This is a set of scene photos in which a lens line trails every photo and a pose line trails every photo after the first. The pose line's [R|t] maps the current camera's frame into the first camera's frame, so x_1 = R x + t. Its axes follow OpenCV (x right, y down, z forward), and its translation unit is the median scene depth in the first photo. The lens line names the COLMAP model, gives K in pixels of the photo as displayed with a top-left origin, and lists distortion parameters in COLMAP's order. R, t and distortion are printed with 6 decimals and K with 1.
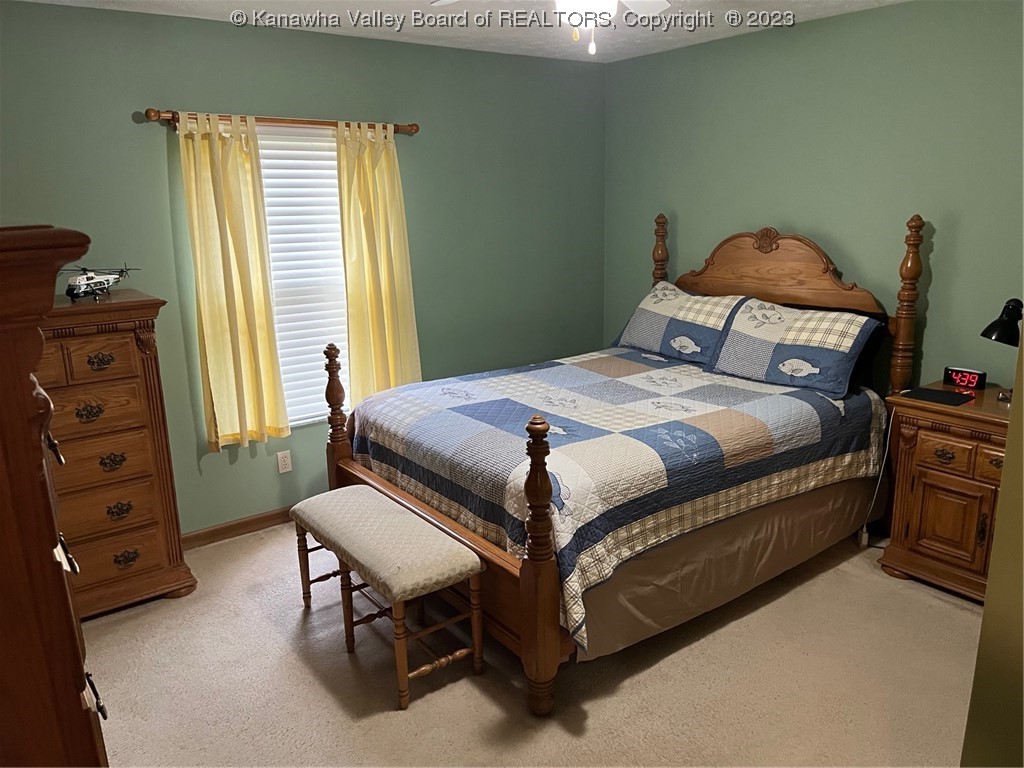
lens RADIAL K [[778.4, 0, 510.7], [0, 778.4, 385.8], [0, 0, 1]] dist [0.034285, -0.006804]
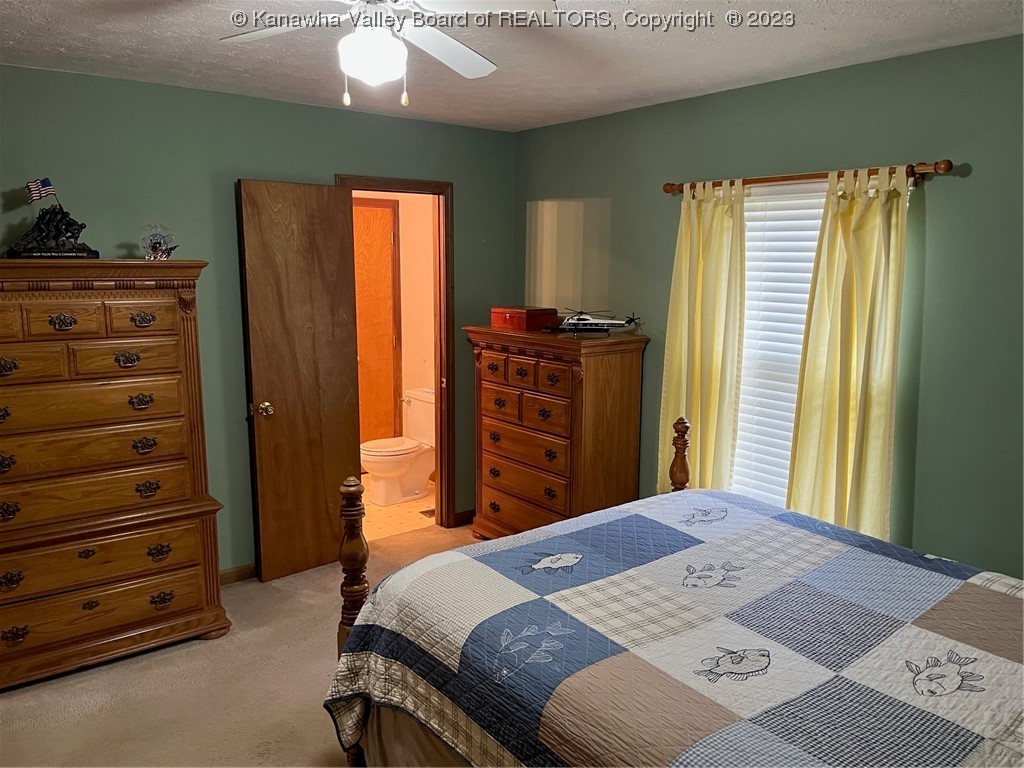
lens RADIAL K [[778.4, 0, 509.9], [0, 778.4, 382.4], [0, 0, 1]] dist [0.034285, -0.006804]
pose [[0.006394, 0.180530, -0.983549, 0.726591], [-0.241627, 0.954703, 0.173664, -0.221680], [0.970348, 0.236542, 0.049725, 0.802936]]
